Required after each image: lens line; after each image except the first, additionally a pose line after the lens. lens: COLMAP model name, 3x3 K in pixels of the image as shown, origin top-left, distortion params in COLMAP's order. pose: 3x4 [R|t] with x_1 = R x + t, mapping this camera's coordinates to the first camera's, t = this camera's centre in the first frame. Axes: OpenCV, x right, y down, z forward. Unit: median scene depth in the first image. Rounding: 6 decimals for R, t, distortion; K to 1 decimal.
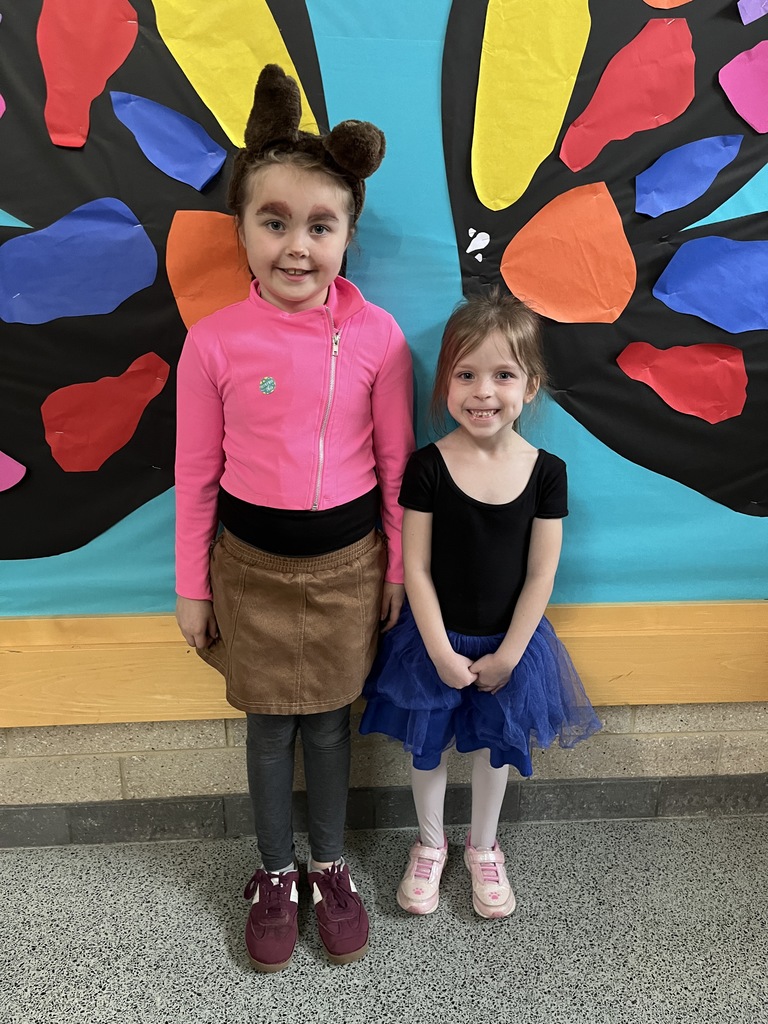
lens RADIAL K [[832.5, 0, 384.0], [0, 832.5, 512.0], [0, 0, 1]] dist [0.095929, -0.172011]
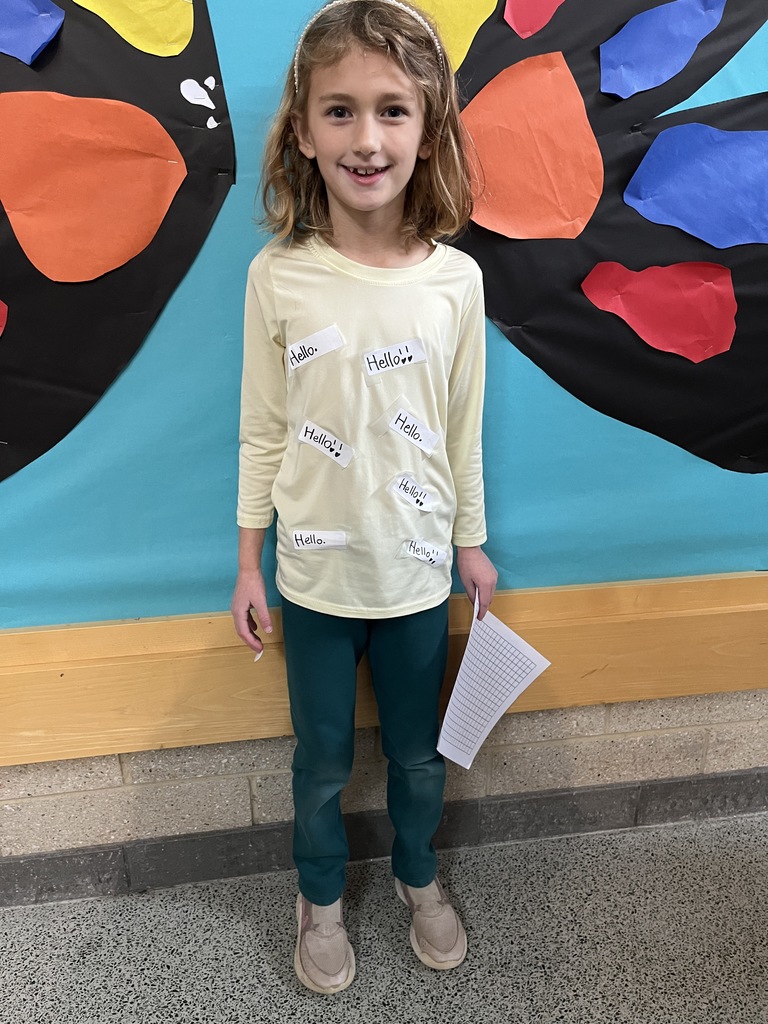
lens RADIAL K [[843.2, 0, 379.1], [0, 843.2, 523.4], [0, 0, 1]] dist [0.104259, -0.179290]
pose [[0.996368, -0.046720, 0.071193, 0.013999], [0.044336, 0.998413, 0.034716, 0.009558], [-0.072702, -0.031433, 0.996858, 0.184458]]
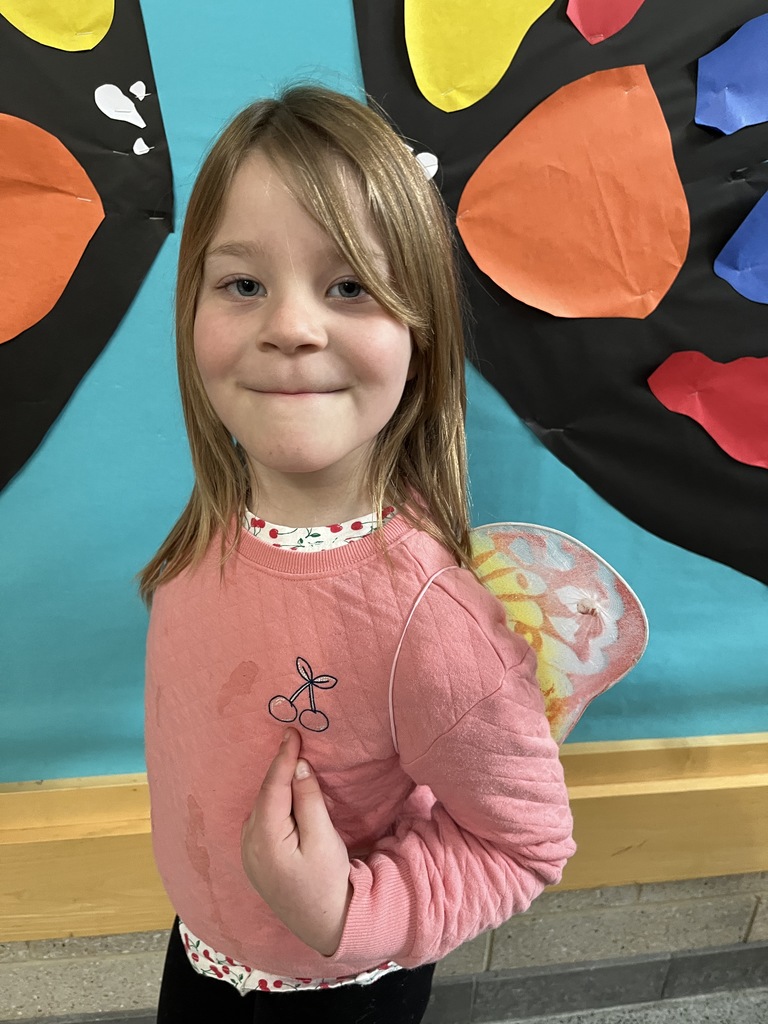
lens RADIAL K [[832.5, 0, 384.0], [0, 832.5, 512.0], [0, 0, 1]] dist [0.095929, -0.172011]
pose [[0.997796, -0.001737, 0.066330, 0.048578], [-0.002332, 0.998122, 0.061214, -0.119102], [-0.066311, -0.061234, 0.995918, 0.397753]]
